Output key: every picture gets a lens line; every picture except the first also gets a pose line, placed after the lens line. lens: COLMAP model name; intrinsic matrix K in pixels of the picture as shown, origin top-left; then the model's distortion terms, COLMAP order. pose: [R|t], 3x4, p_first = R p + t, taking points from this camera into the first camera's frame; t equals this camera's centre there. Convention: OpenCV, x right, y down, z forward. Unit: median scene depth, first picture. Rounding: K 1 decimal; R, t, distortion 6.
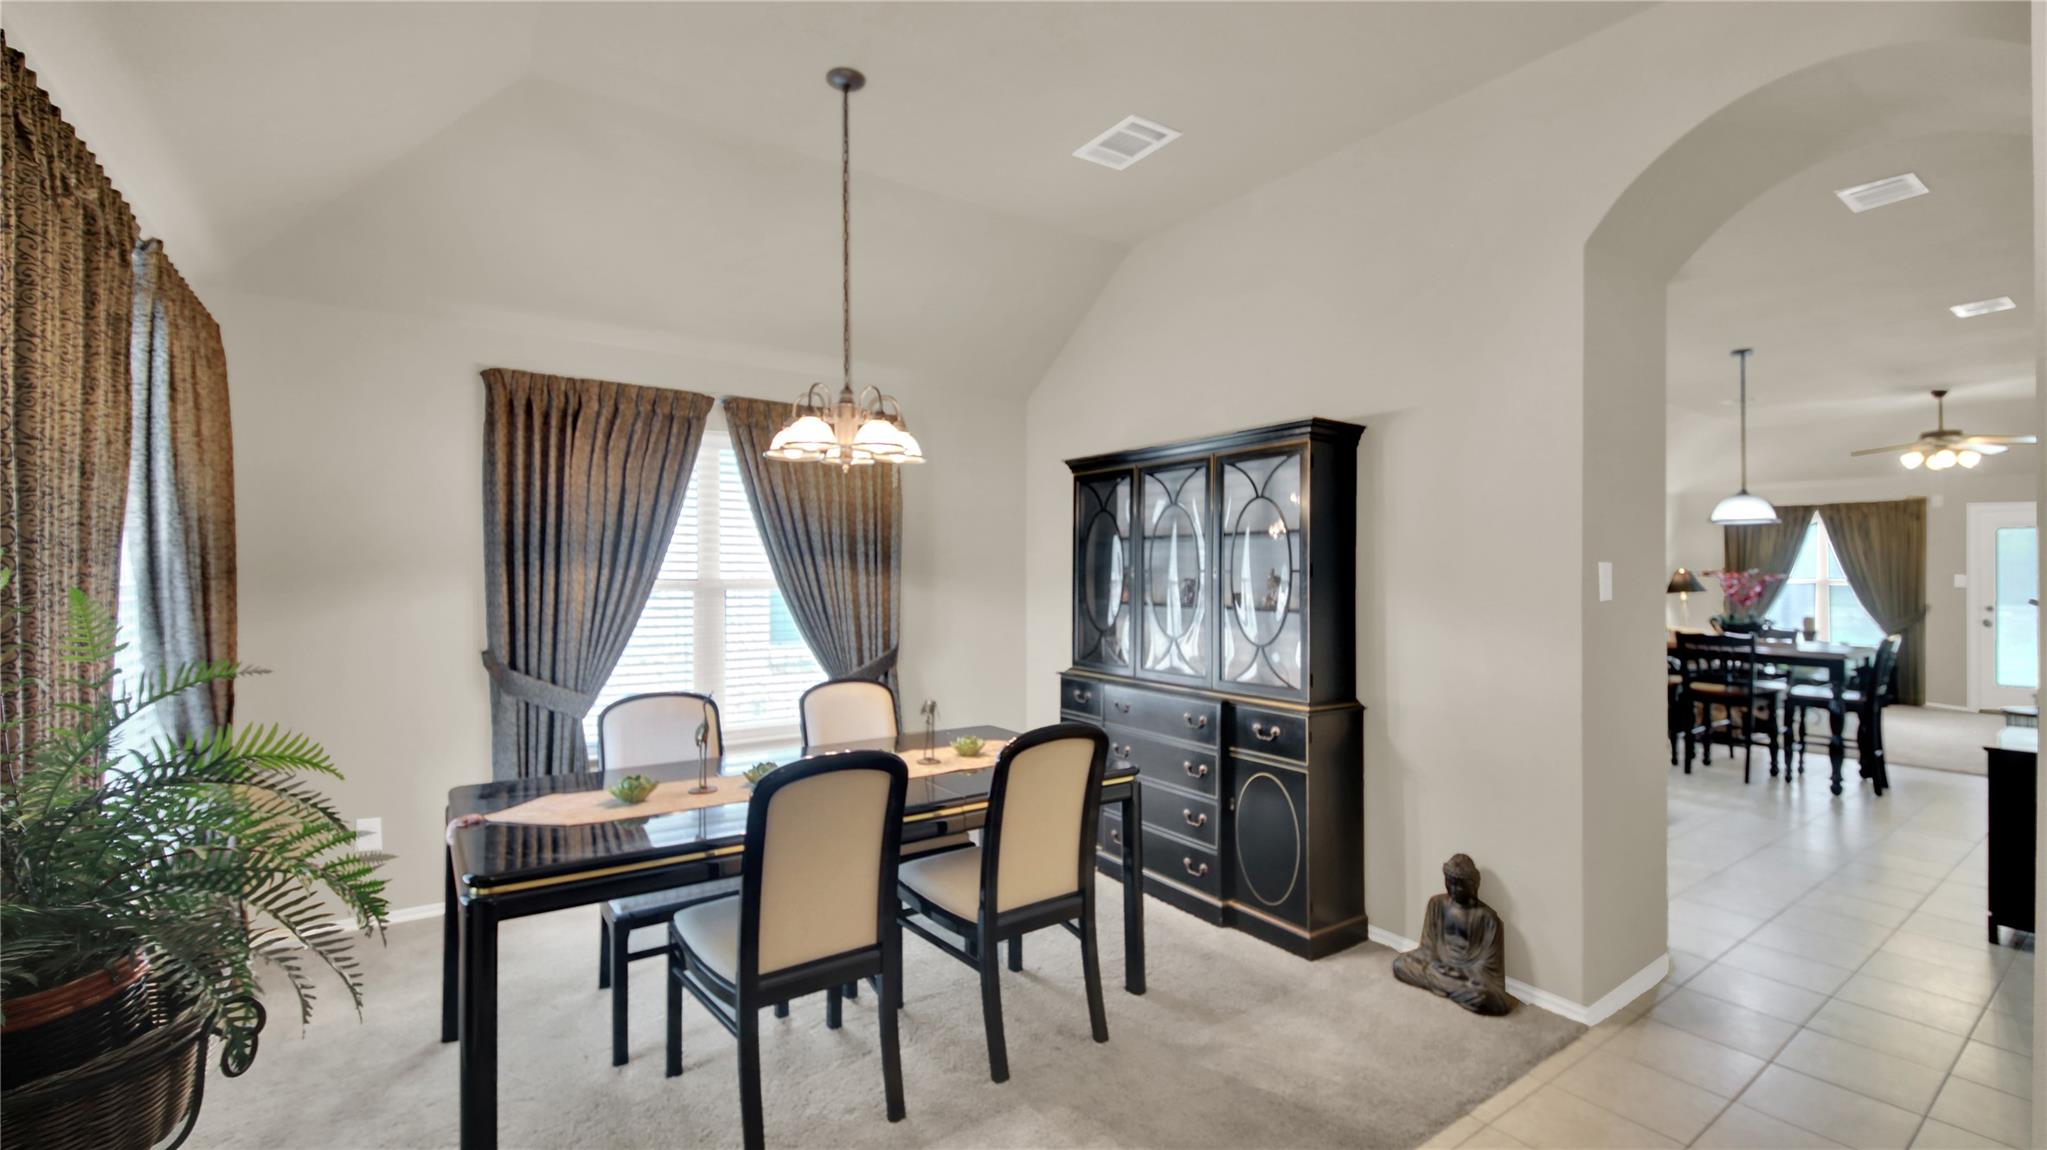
lens RADIAL K [[866.8, 0, 1021.2], [0, 866.8, 572.8], [0, 0, 1]] dist [0.003474, -0.019644]
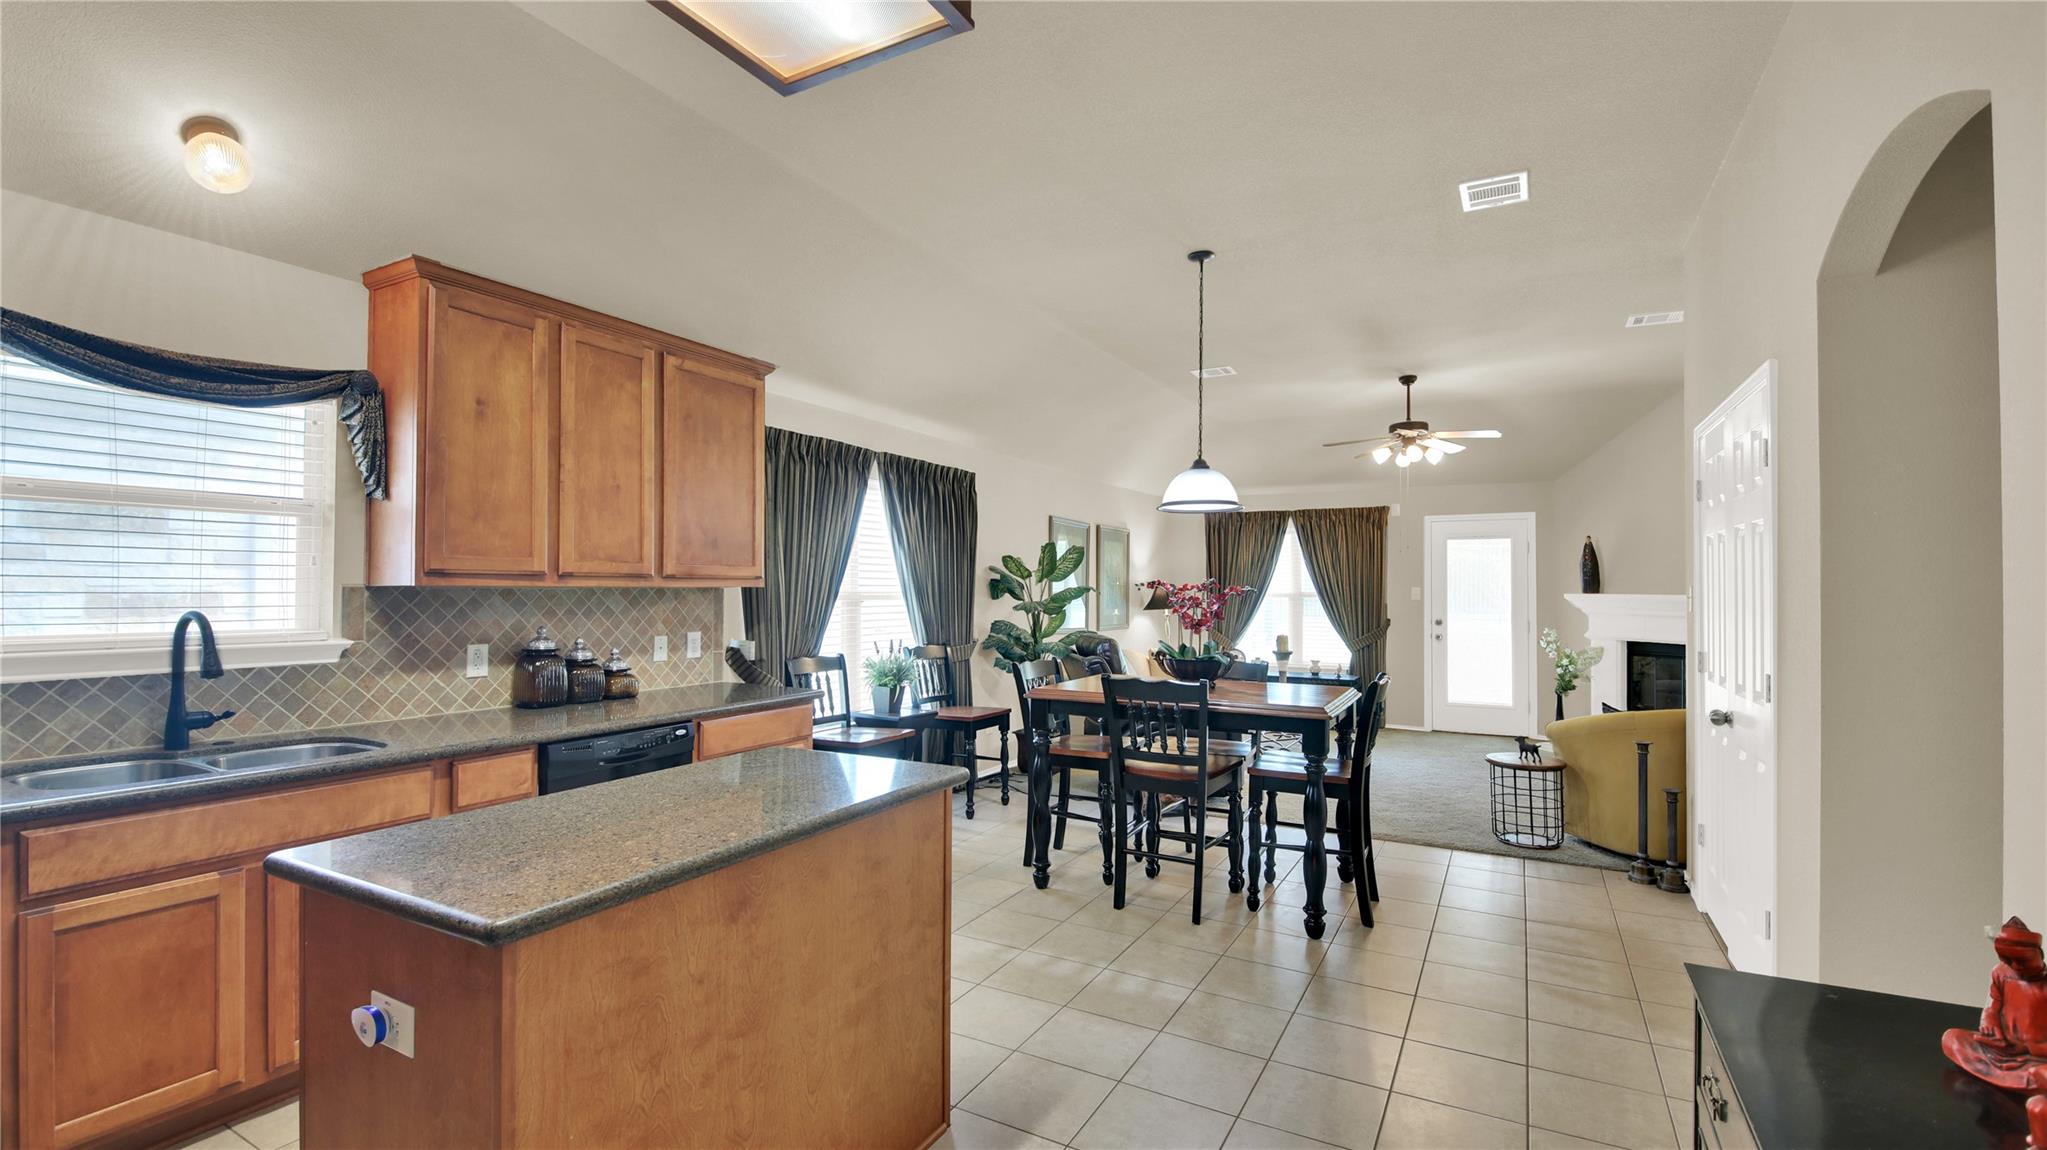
lens RADIAL K [[866.8, 0, 1021.2], [0, 866.8, 572.8], [0, 0, 1]] dist [0.003474, -0.019644]
pose [[0.902966, 0.011031, 0.429570, 0.523092], [-0.005739, 0.999891, -0.013613, 0.001404], [-0.429674, 0.009827, 0.902931, 0.555690]]
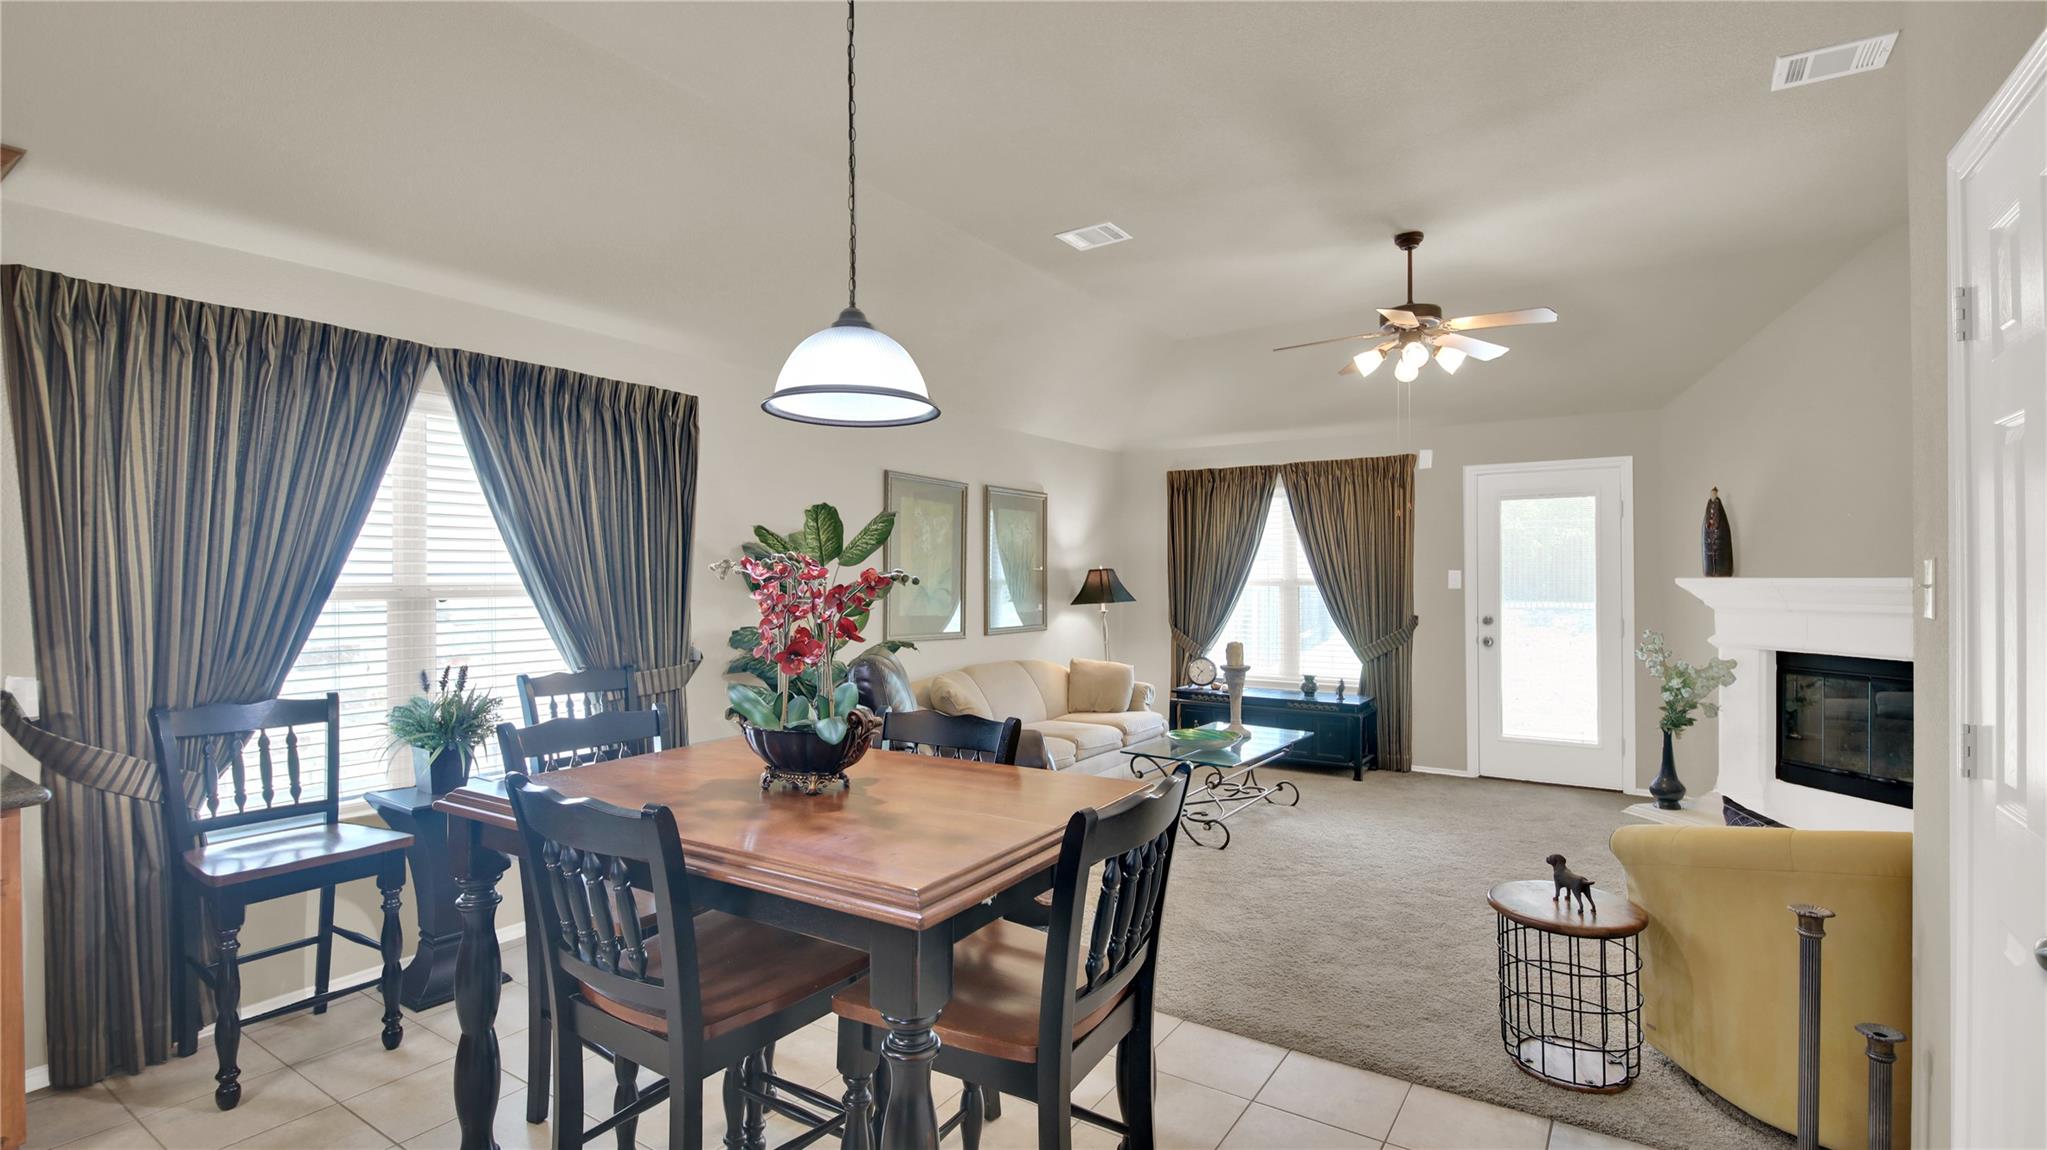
lens RADIAL K [[930.4, 0, 1023.5], [0, 930.4, 575.0], [0, 0, 1]] dist [0.001475, -0.013822]
pose [[0.931394, -0.004013, 0.363991, 0.954793], [0.003763, 0.999992, 0.001396, 0.004406], [-0.363994, 0.000069, 0.931401, 0.799768]]
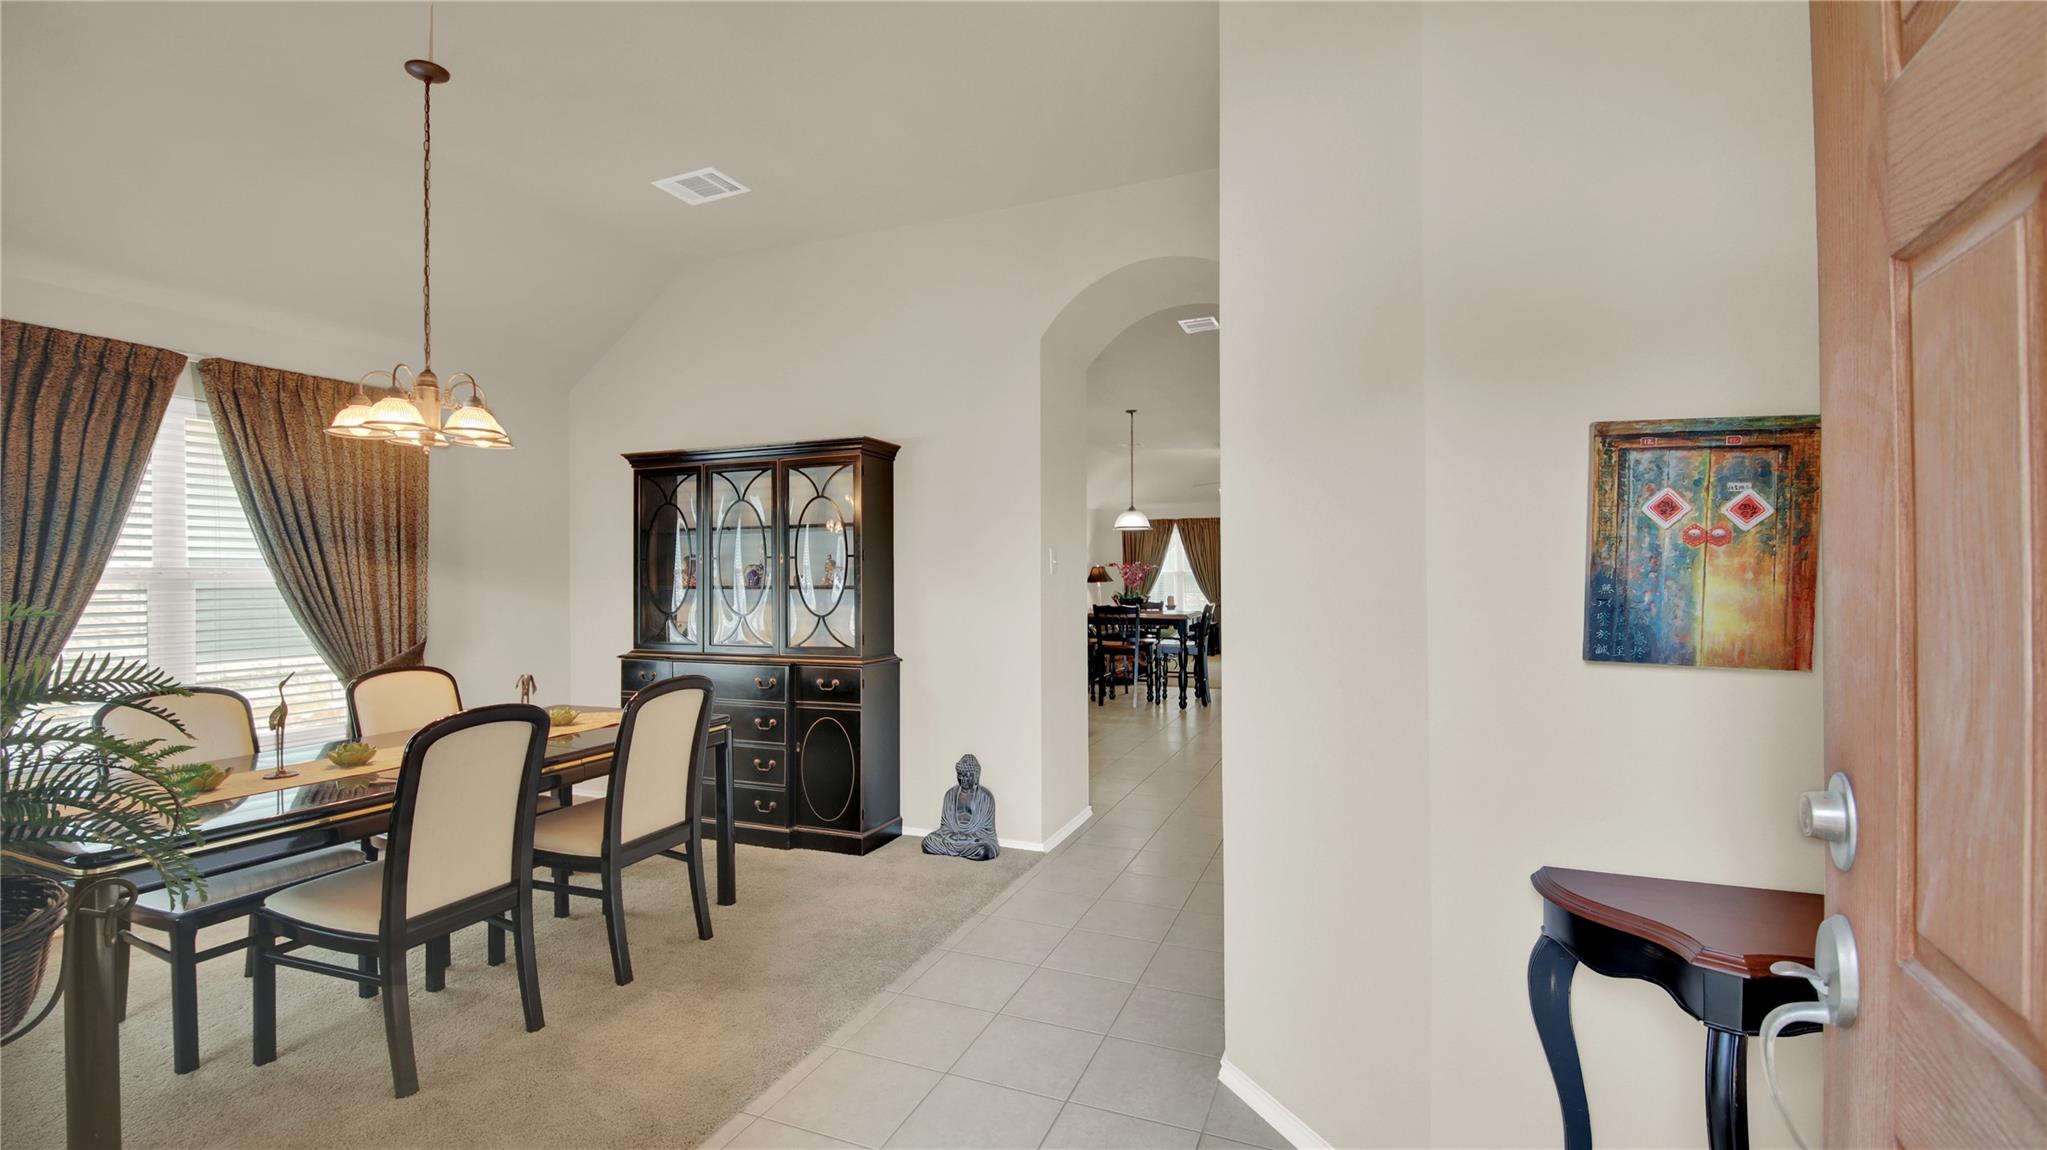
lens RADIAL K [[866.8, 0, 1021.2], [0, 866.8, 572.8], [0, 0, 1]] dist [0.003474, -0.019644]
pose [[0.847084, -0.004750, 0.531437, -0.108490], [0.005859, 0.999983, -0.000400, 0.018353], [-0.531426, 0.003453, 0.847097, -0.160455]]
